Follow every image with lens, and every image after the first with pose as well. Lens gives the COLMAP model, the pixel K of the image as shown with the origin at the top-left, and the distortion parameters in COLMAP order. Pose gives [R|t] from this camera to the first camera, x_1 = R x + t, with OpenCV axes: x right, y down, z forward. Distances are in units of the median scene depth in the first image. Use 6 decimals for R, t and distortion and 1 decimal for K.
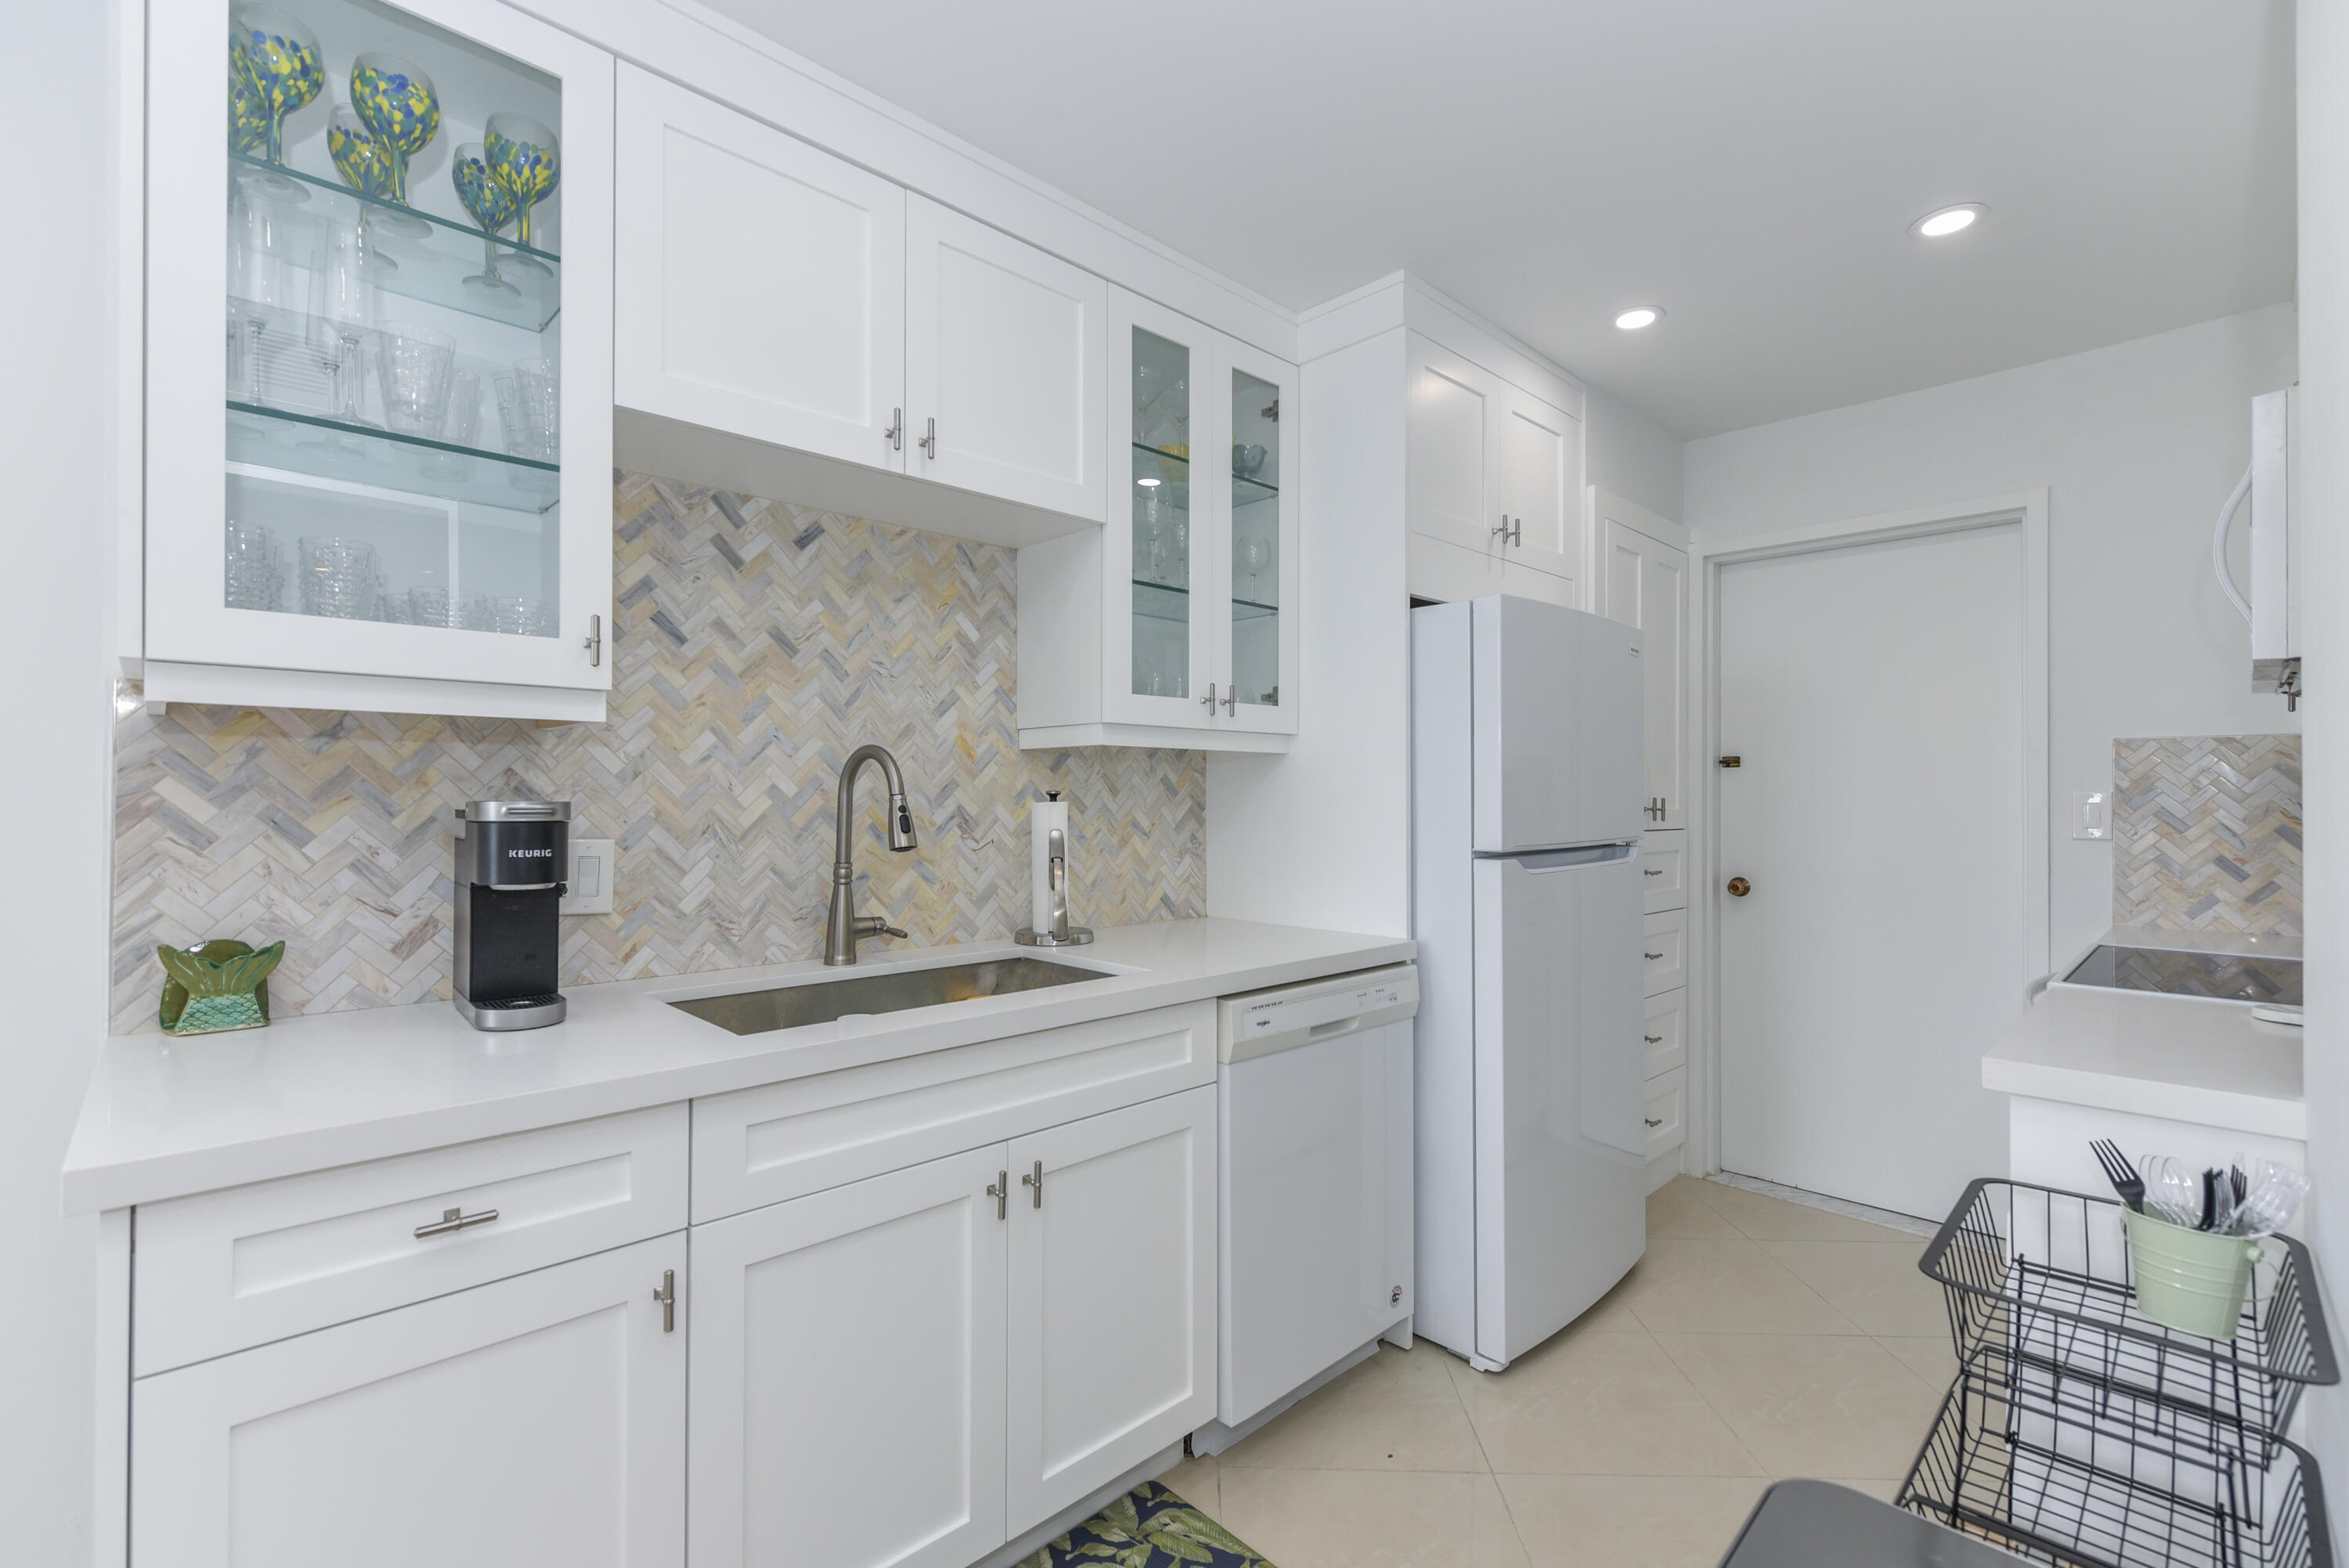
lens RADIAL K [[1063.0, 0, 1145.2], [0, 1063.0, 796.7], [0, 0, 1]] dist [0.004984, -0.002670]
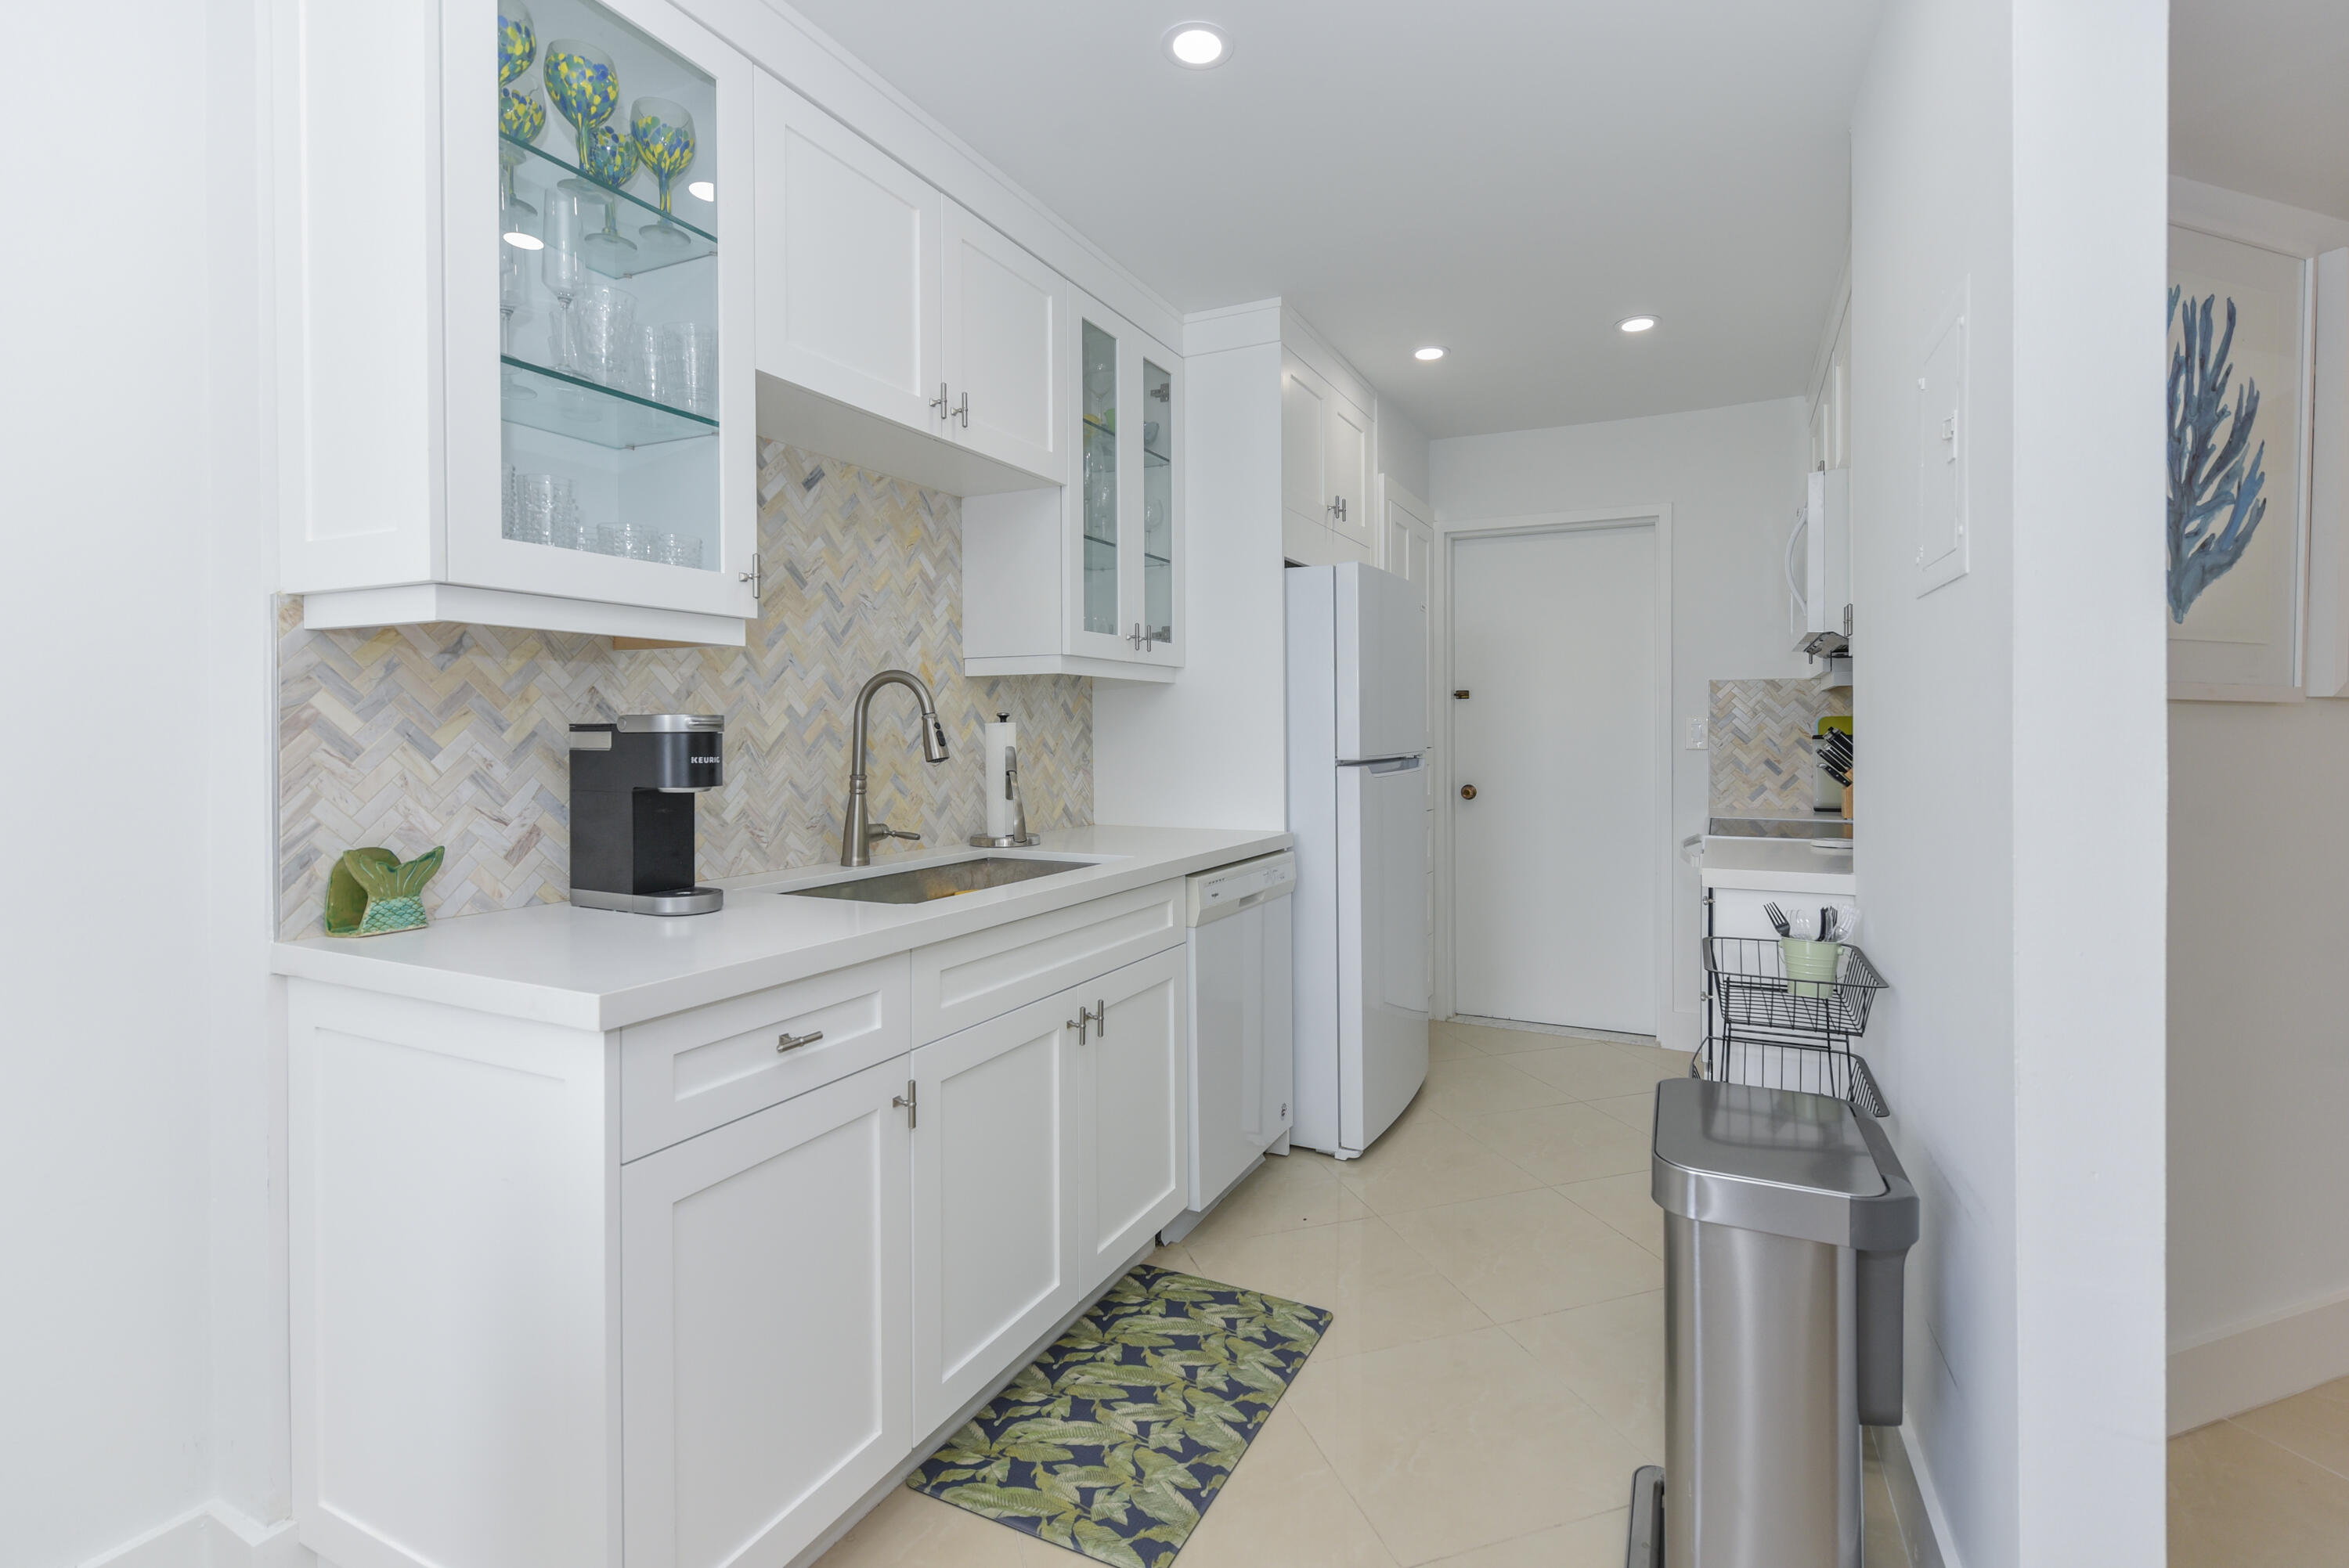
lens RADIAL K [[1099.2, 0, 1207.9], [0, 1099.2, 743.3], [0, 0, 1]] dist [0.004822, -0.000593]
pose [[0.934496, -0.007188, 0.355901, -0.351799], [0.003358, 0.999930, 0.011378, 0.016792], [-0.355958, -0.009438, 0.934454, -0.213189]]
